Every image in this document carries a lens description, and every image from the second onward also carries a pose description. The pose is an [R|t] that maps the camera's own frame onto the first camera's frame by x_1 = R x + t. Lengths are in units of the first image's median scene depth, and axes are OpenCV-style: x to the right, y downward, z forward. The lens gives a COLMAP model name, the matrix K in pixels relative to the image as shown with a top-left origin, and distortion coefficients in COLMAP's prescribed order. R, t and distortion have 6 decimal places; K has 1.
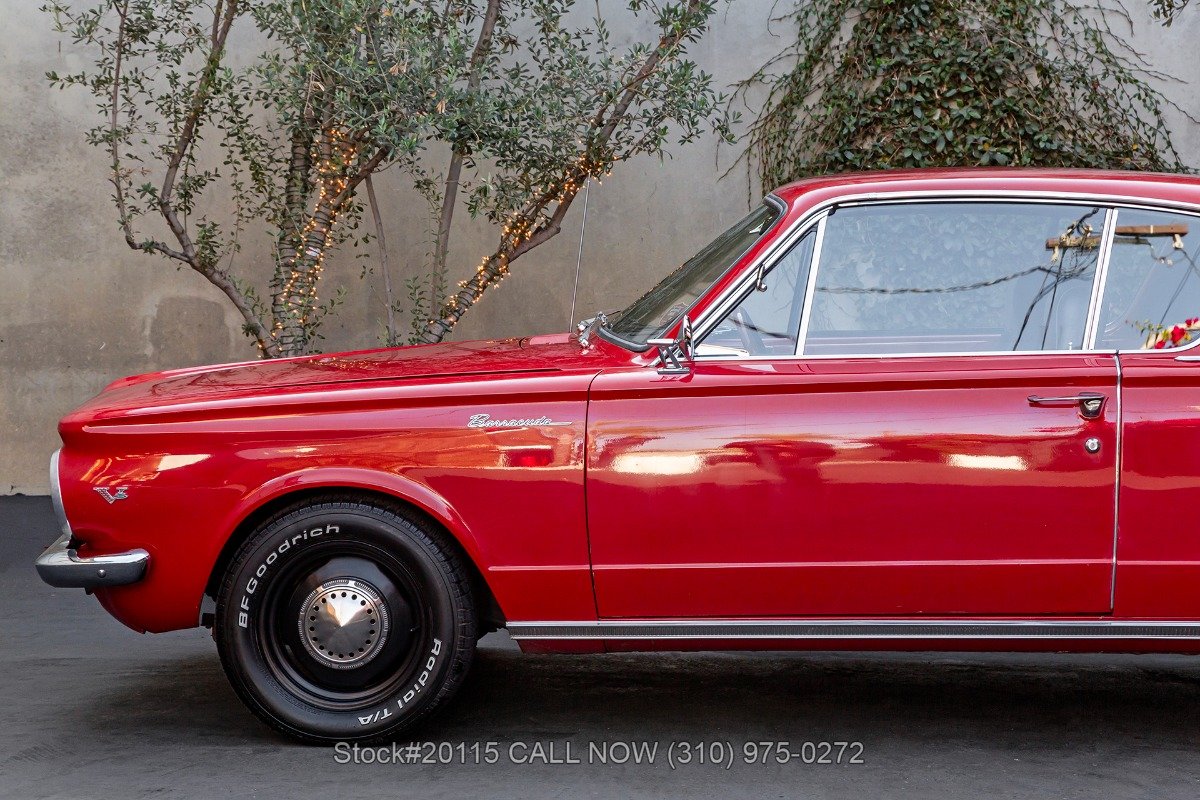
lens RADIAL K [[2688.4, 0, 600.0], [0, 2688.4, 400.0], [0, 0, 1]] dist [0.365697, 0.379909]
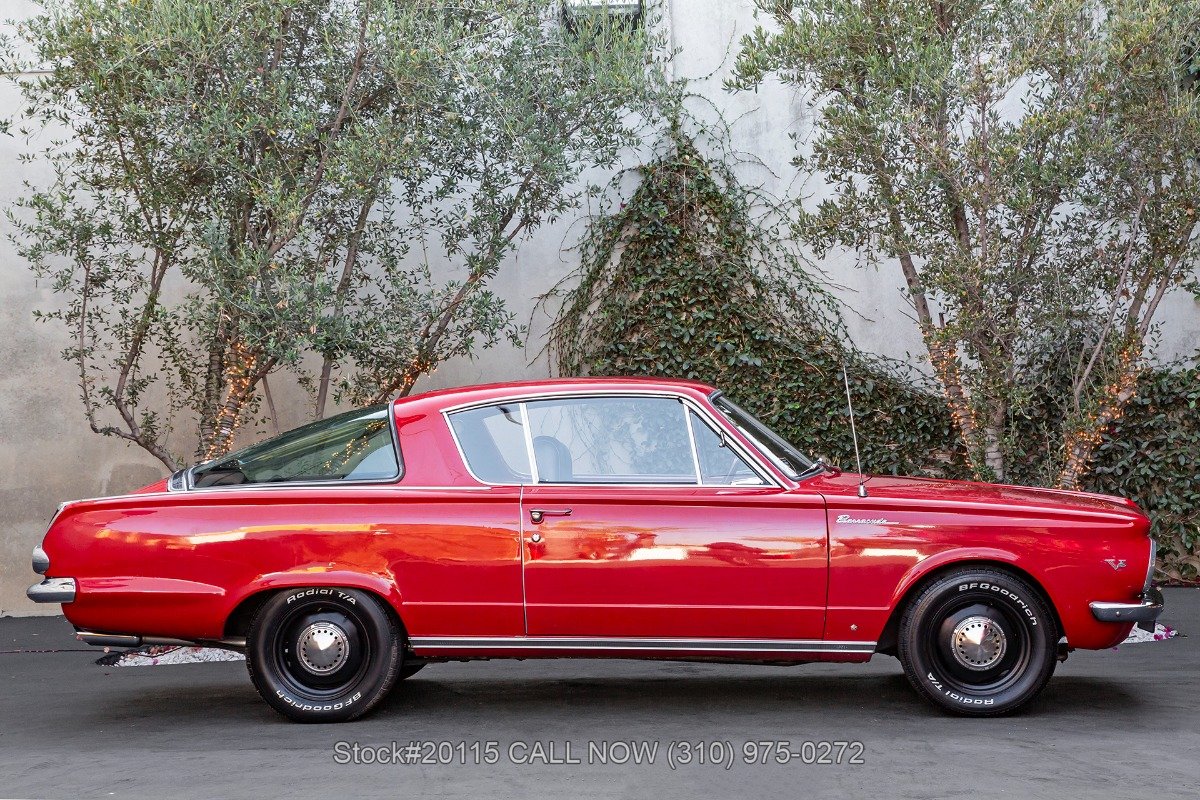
lens RADIAL K [[2358.5, 0, 600.0], [0, 2358.5, 400.0], [0, 0, 1]] dist [0.302818, -0.072015]
pose [[0.998567, -0.026760, 0.046337, 0.030244], [0.029360, 0.997978, -0.056373, 0.004498], [-0.044734, 0.057653, 0.997334, -0.232947]]
